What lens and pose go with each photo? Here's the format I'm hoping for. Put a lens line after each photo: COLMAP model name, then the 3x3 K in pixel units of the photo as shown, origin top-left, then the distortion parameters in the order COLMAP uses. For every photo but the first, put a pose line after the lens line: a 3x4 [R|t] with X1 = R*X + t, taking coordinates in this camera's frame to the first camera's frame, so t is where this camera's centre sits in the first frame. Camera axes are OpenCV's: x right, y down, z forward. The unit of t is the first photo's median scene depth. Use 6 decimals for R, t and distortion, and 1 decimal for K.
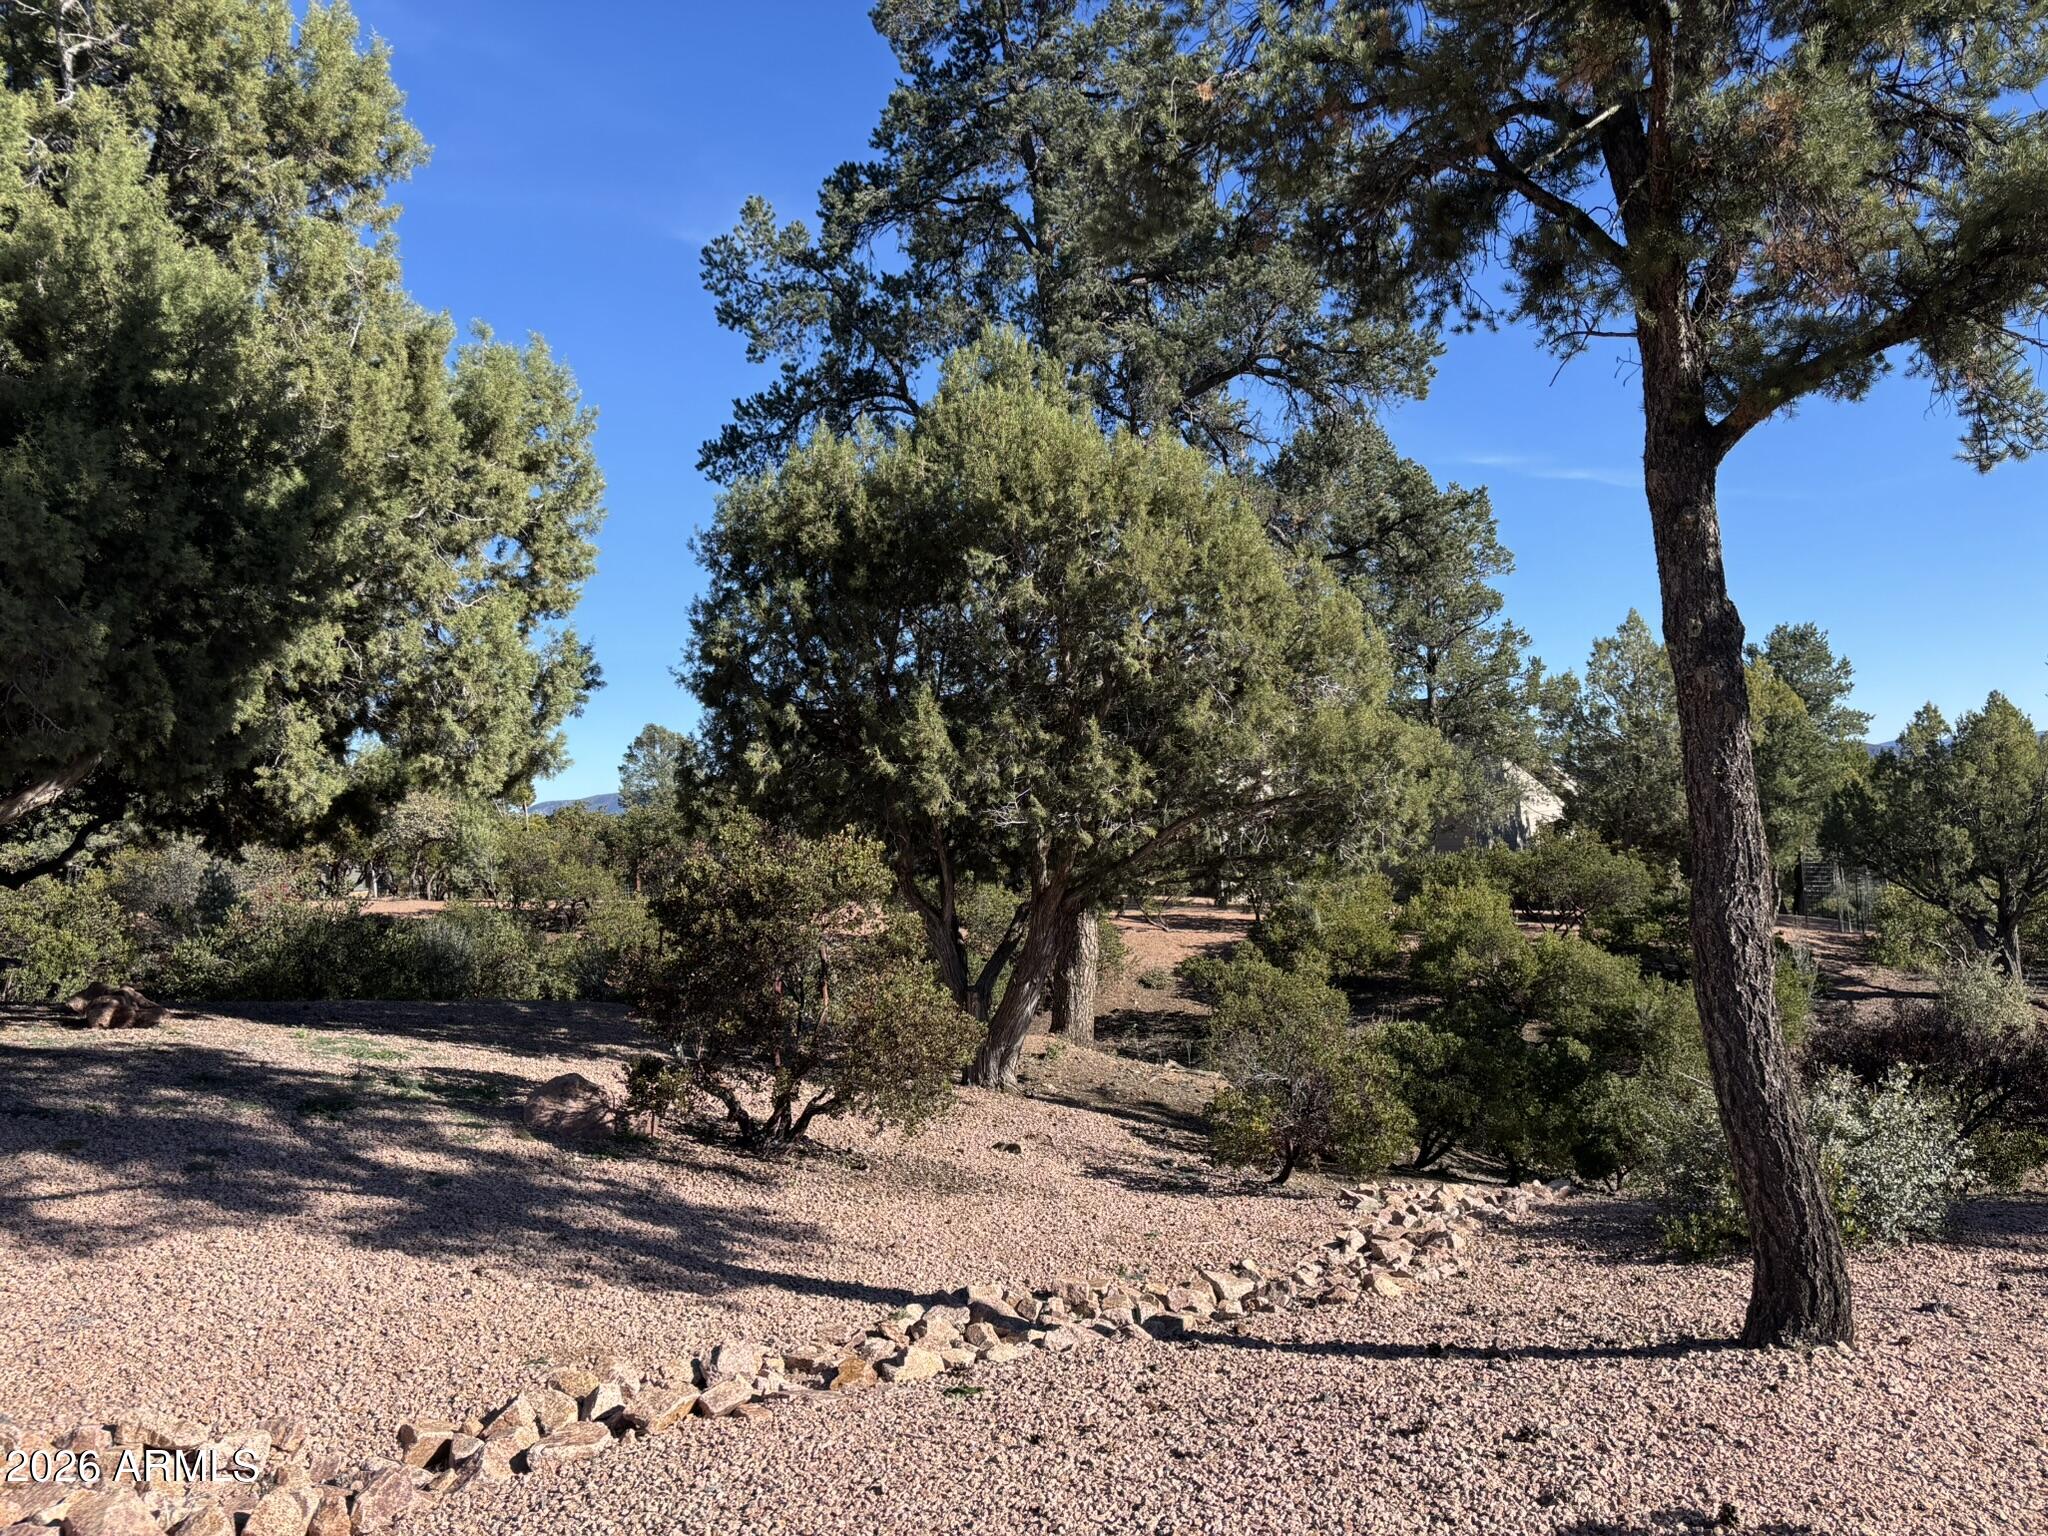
lens RADIAL K [[1538.2, 0, 1031.6], [0, 1538.2, 775.2], [0, 0, 1]] dist [0.069730, -0.080191]
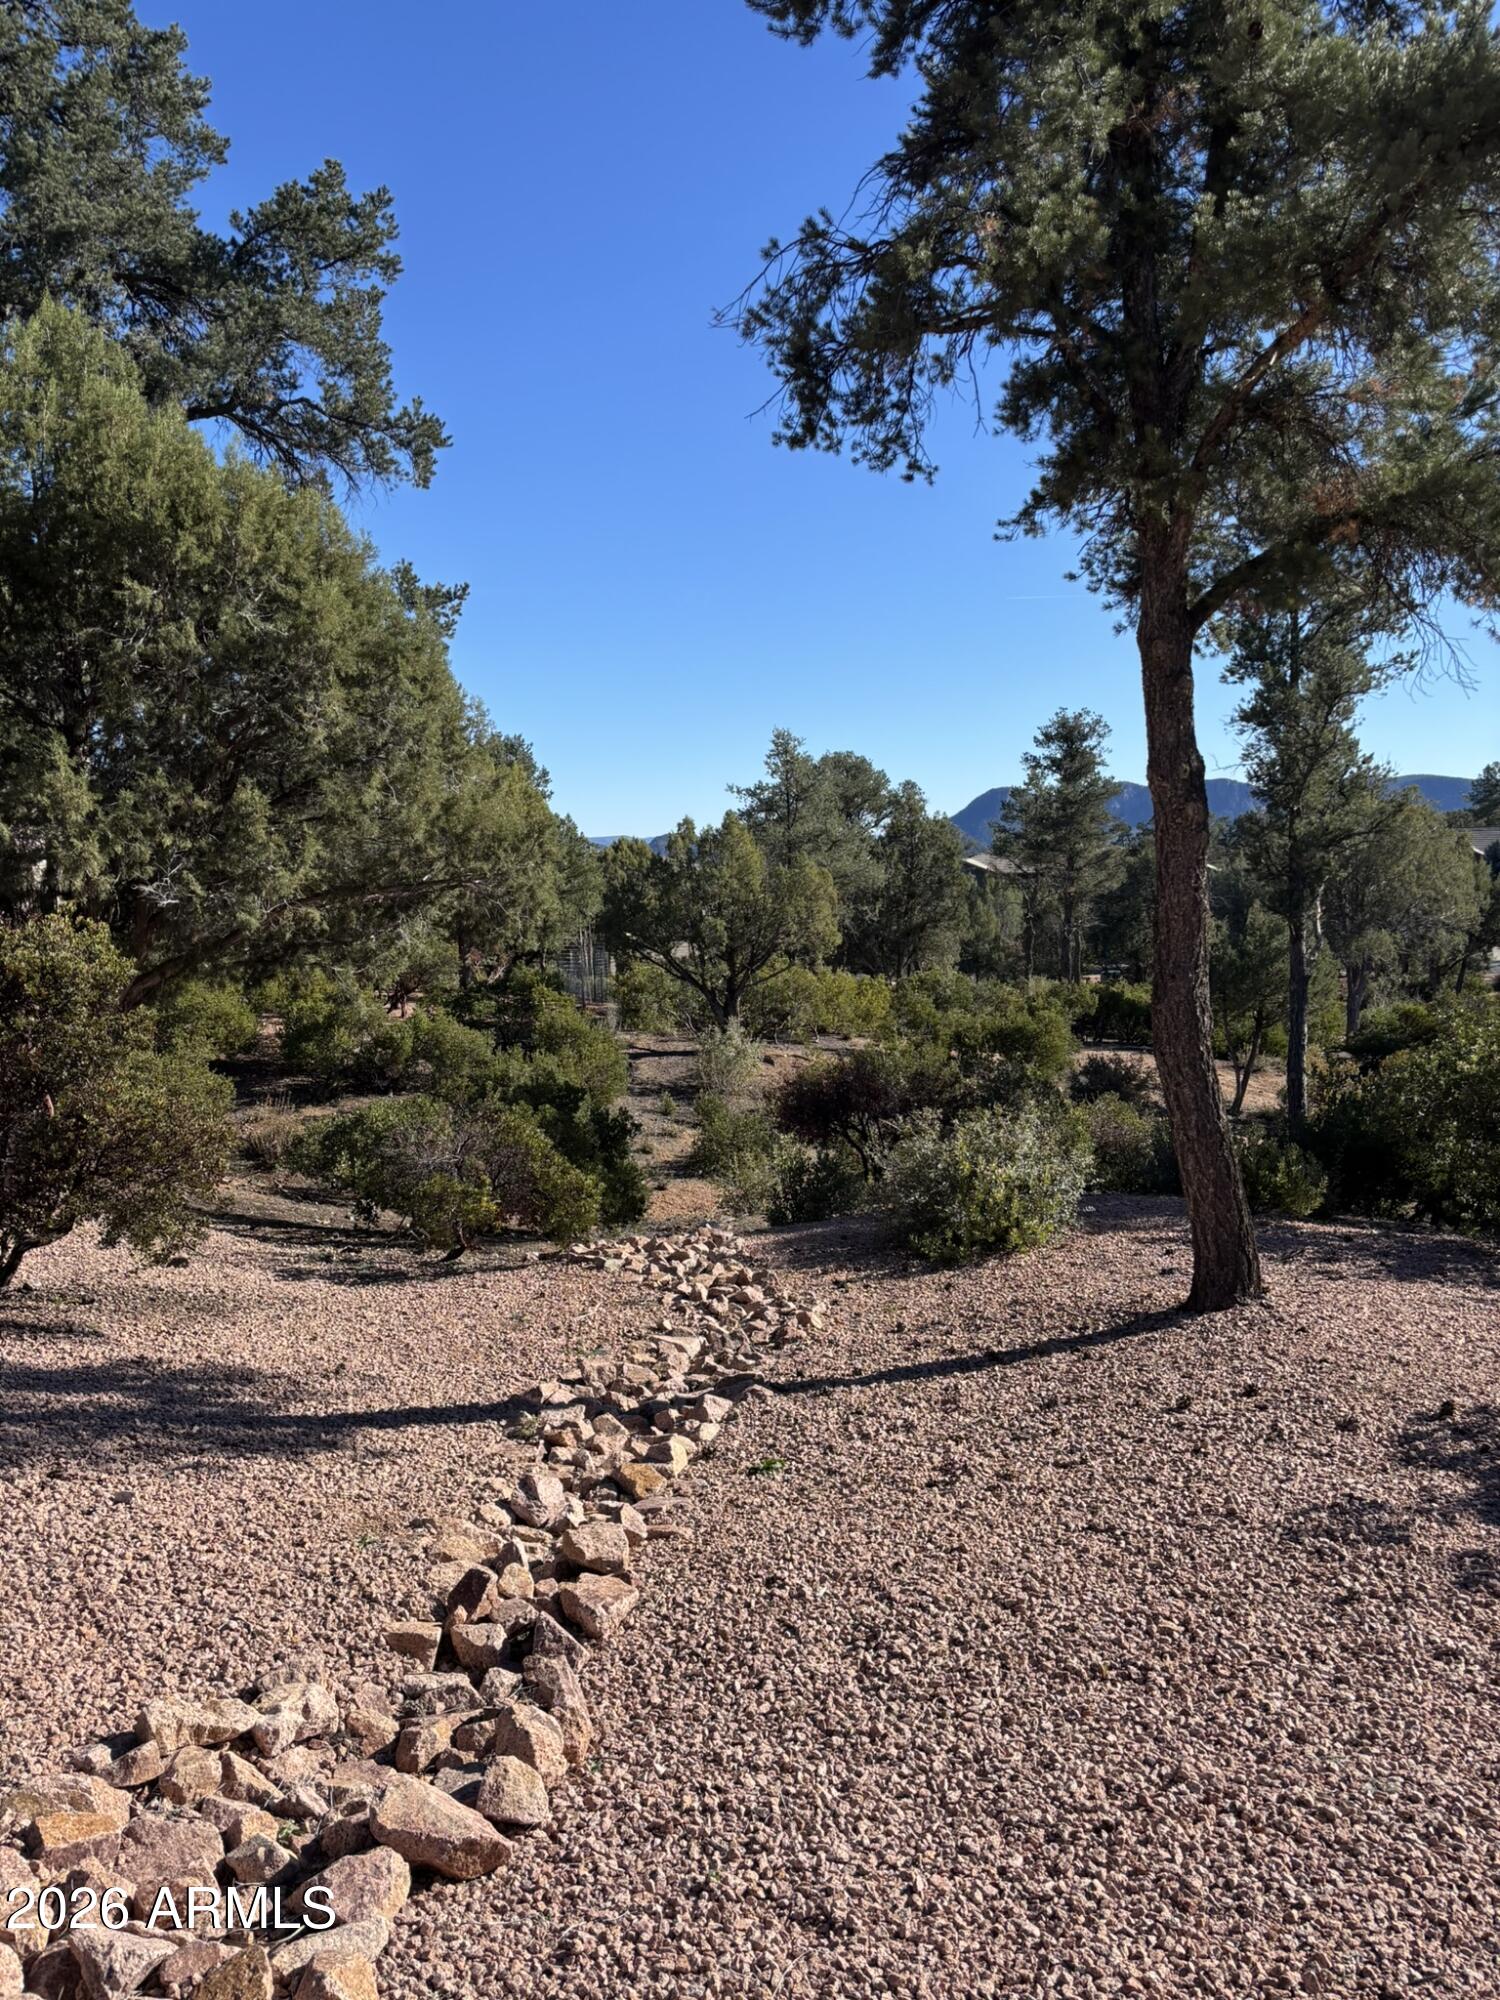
lens RADIAL K [[1498.5, 0, 739.5], [0, 1498.5, 1004.2], [0, 0, 1]] dist [0.039192, -0.044375]
pose [[0.775769, -0.019074, 0.630729, -0.305222], [-0.042386, 0.995711, 0.082244, 0.004779], [-0.629592, -0.090536, 0.771633, 0.120552]]
